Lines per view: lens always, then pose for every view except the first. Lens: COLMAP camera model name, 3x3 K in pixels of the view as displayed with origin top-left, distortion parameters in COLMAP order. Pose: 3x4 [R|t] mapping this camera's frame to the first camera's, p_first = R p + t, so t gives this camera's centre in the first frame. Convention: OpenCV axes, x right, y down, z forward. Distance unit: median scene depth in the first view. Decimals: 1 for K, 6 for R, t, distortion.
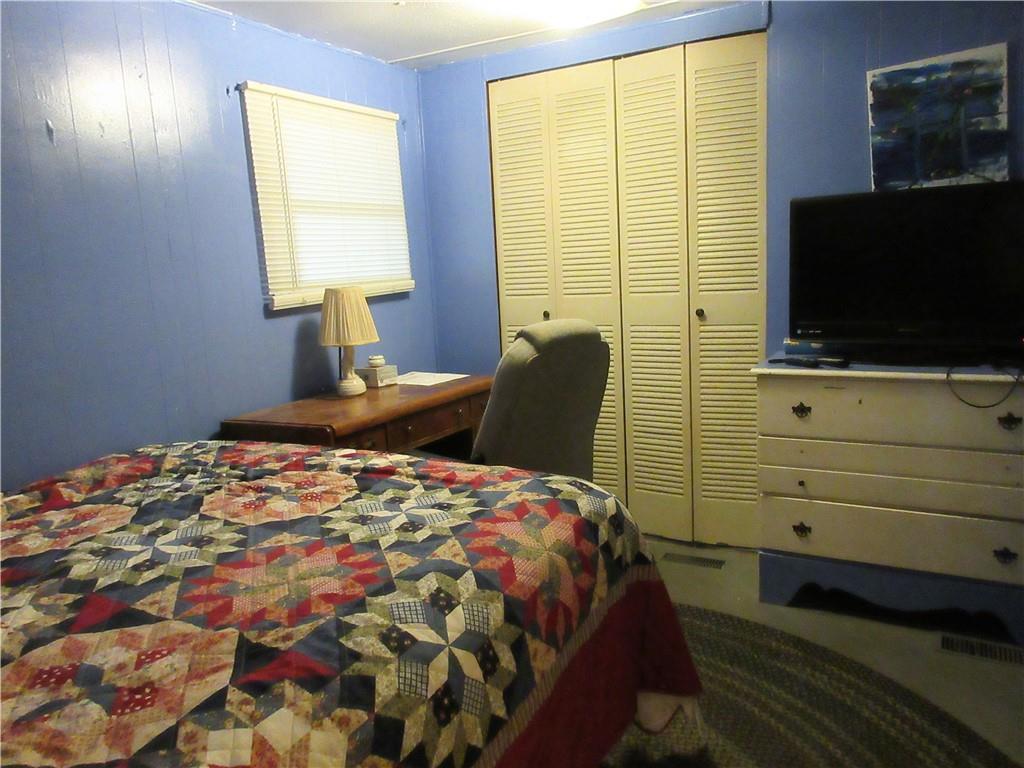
lens RADIAL K [[768.9, 0, 512.3], [0, 768.9, 380.5], [0, 0, 1]] dist [-0.002071, 0.006163]
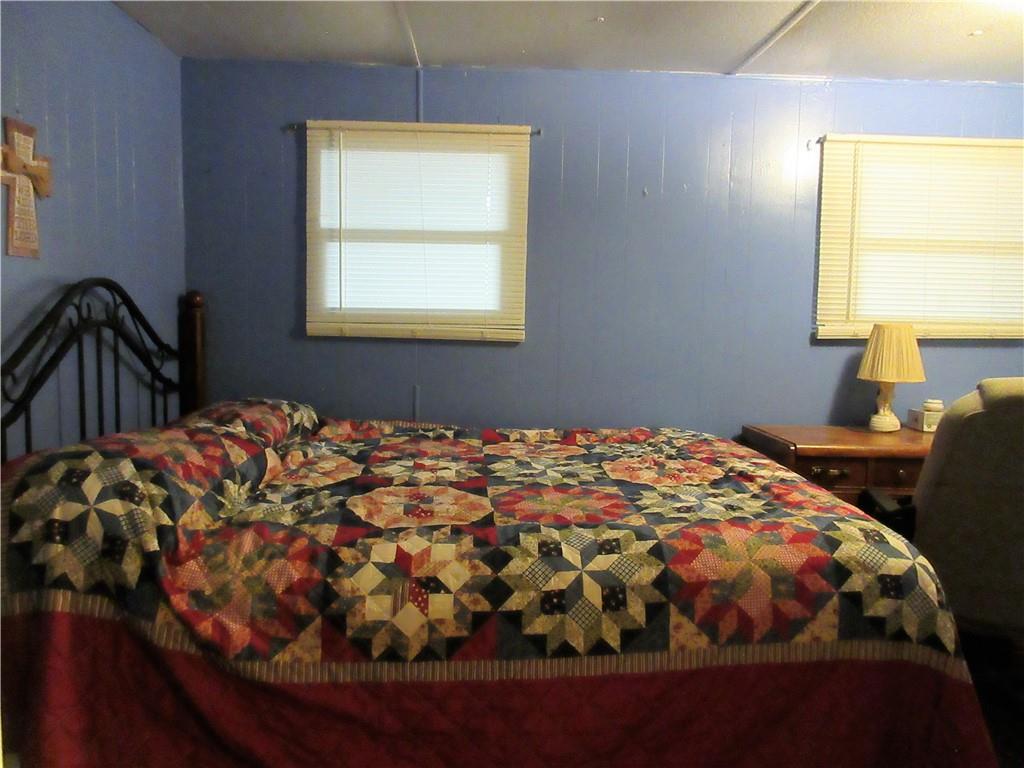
lens RADIAL K [[768.9, 0, 512.6], [0, 768.9, 384.6], [0, 0, 1]] dist [-0.002071, 0.006163]
pose [[0.519623, 0.148597, -0.841374, 0.725631], [-0.182345, 0.981359, 0.060706, -0.026902], [0.834711, 0.121876, 0.537033, 0.103445]]
